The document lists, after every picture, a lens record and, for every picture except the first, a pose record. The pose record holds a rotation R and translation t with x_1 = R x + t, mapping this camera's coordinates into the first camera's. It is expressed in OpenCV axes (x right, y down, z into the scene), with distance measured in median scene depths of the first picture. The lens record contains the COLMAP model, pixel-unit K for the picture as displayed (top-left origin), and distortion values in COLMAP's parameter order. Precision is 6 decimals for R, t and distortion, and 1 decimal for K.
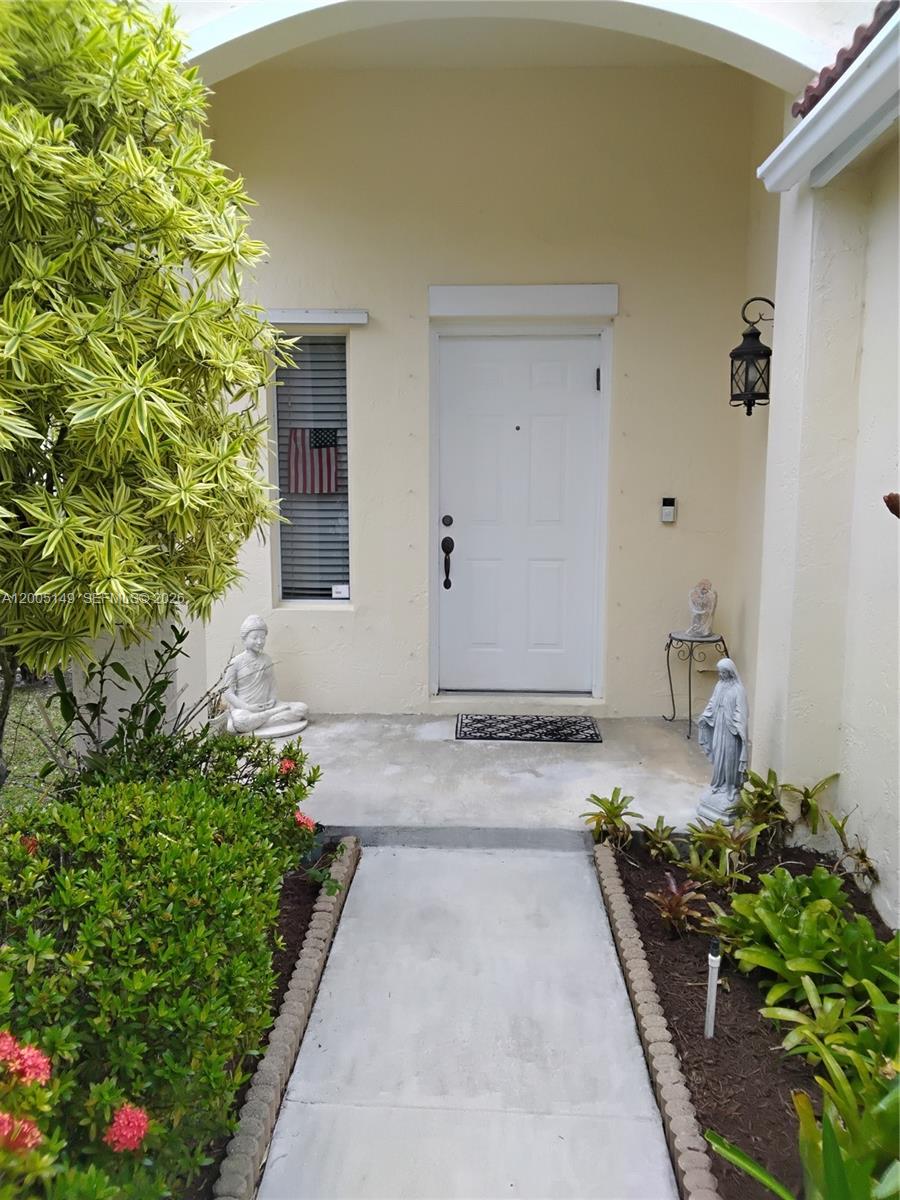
lens RADIAL K [[927.7, 0, 448.5], [0, 927.7, 602.5], [0, 0, 1]] dist [0.016428, -0.010531]
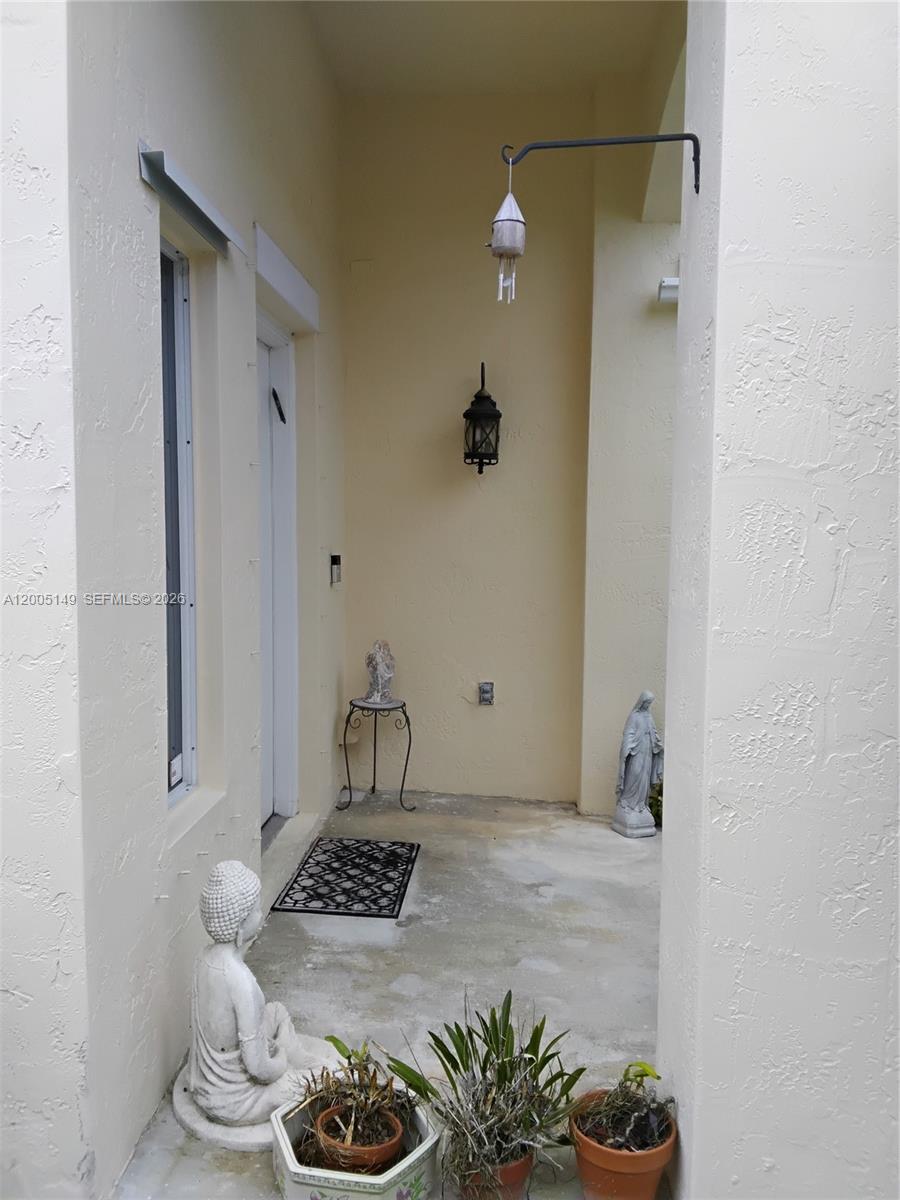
lens RADIAL K [[927.7, 0, 448.2], [0, 927.7, 596.9], [0, 0, 1]] dist [0.016428, -0.010531]
pose [[0.075578, -0.103927, 0.991709, -0.653550], [0.128980, 0.987217, 0.093626, -0.150948], [-0.988763, 0.120835, 0.088017, 0.866974]]
